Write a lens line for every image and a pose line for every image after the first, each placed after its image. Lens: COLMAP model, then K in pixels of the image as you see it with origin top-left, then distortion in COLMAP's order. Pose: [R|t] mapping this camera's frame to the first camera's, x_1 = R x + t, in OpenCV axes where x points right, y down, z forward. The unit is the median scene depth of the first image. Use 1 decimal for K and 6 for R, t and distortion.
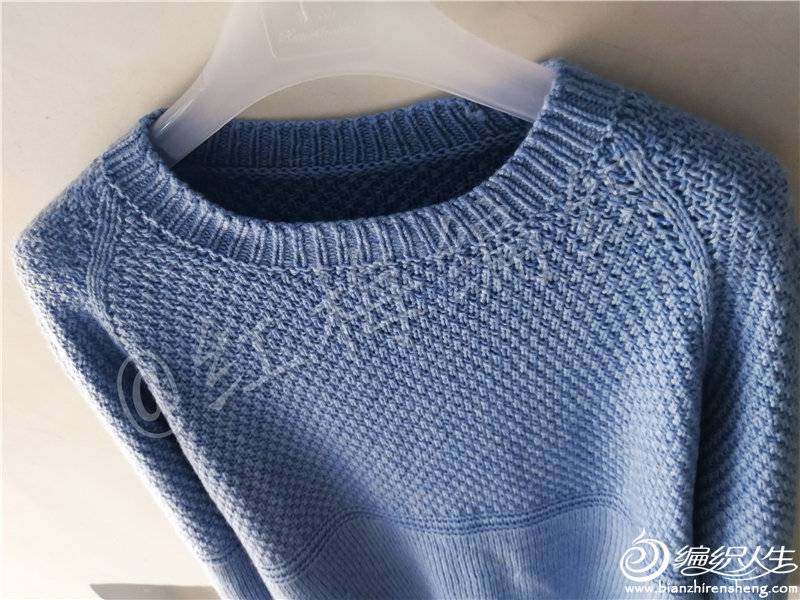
lens RADIAL K [[631.2, 0, 400.0], [0, 631.2, 300.0], [0, 0, 1]] dist [-0.053183, 0.068537]
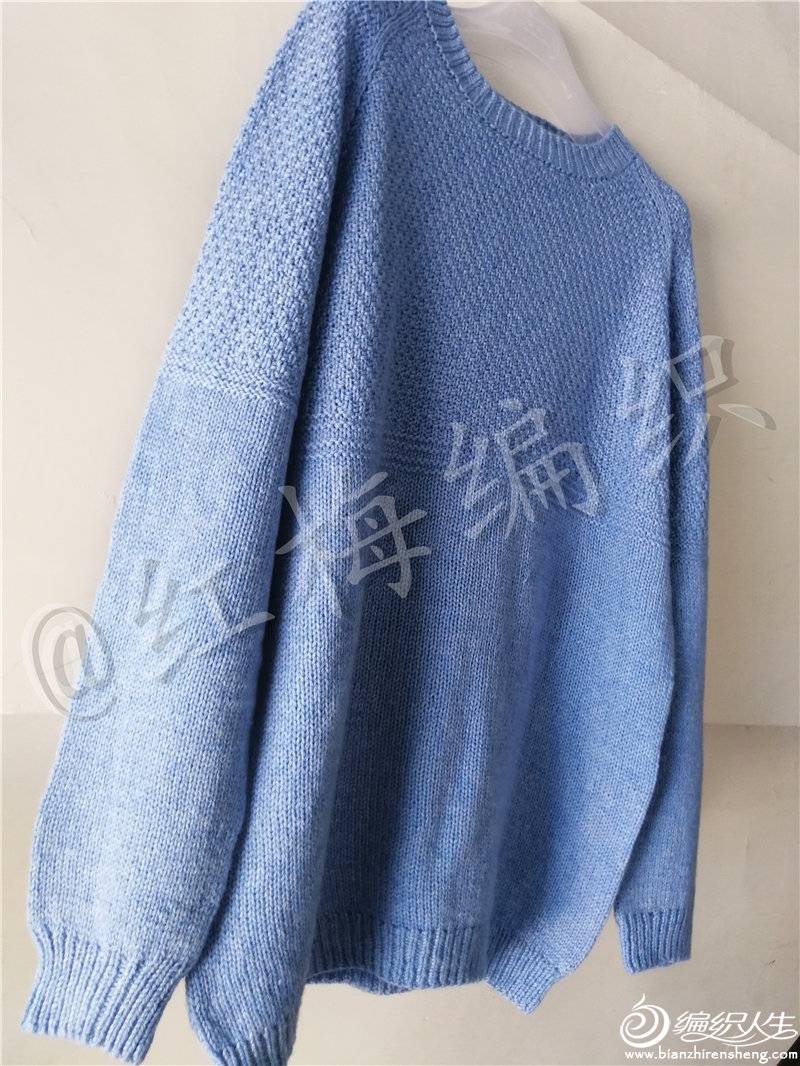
lens RADIAL K [[841.0, 0, 400.0], [0, 841.0, 533.0], [0, 0, 1]] dist [-0.053183, 0.068537]
pose [[0.704601, 0.375248, 0.602267, -1.092657], [0.191951, 0.716304, -0.670867, 1.814413], [-0.683148, 0.588300, 0.432679, 0.848048]]
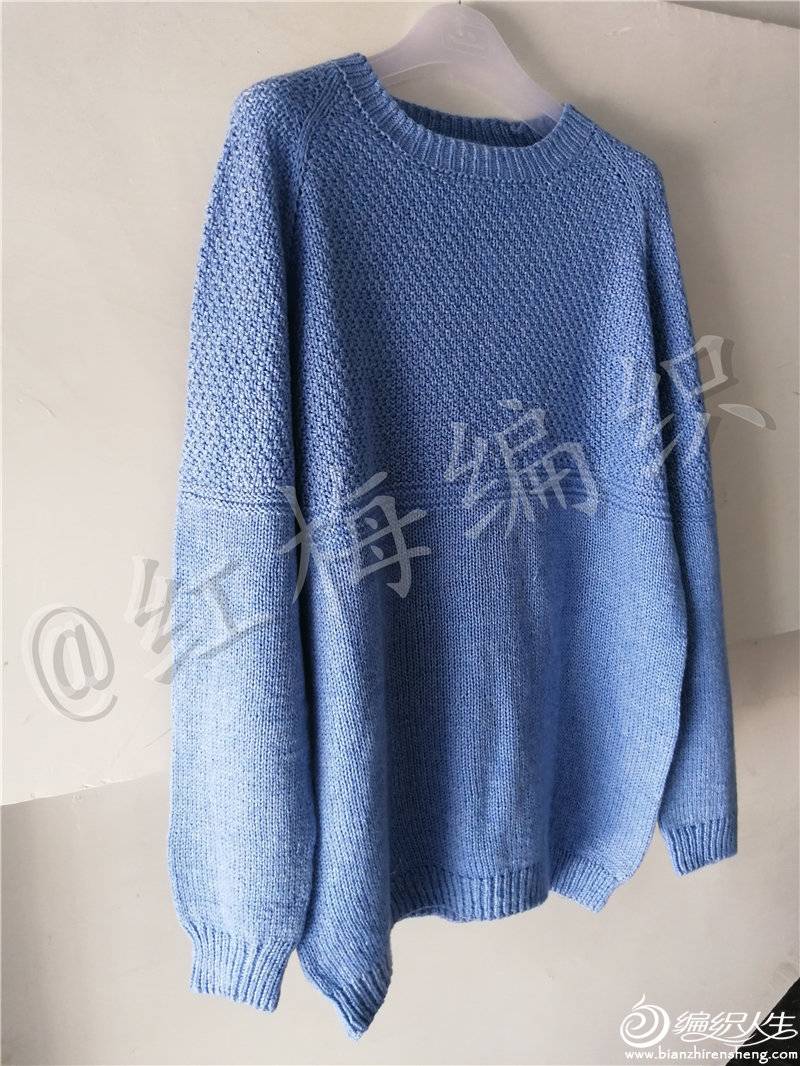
lens RADIAL K [[841.0, 0, 400.0], [0, 841.0, 533.0], [0, 0, 1]] dist [-0.053183, 0.068537]
pose [[0.837779, 0.128703, 0.530625, -1.150538], [0.226446, 0.802406, -0.552148, 1.684898], [-0.496839, 0.582736, 0.643094, 0.264710]]
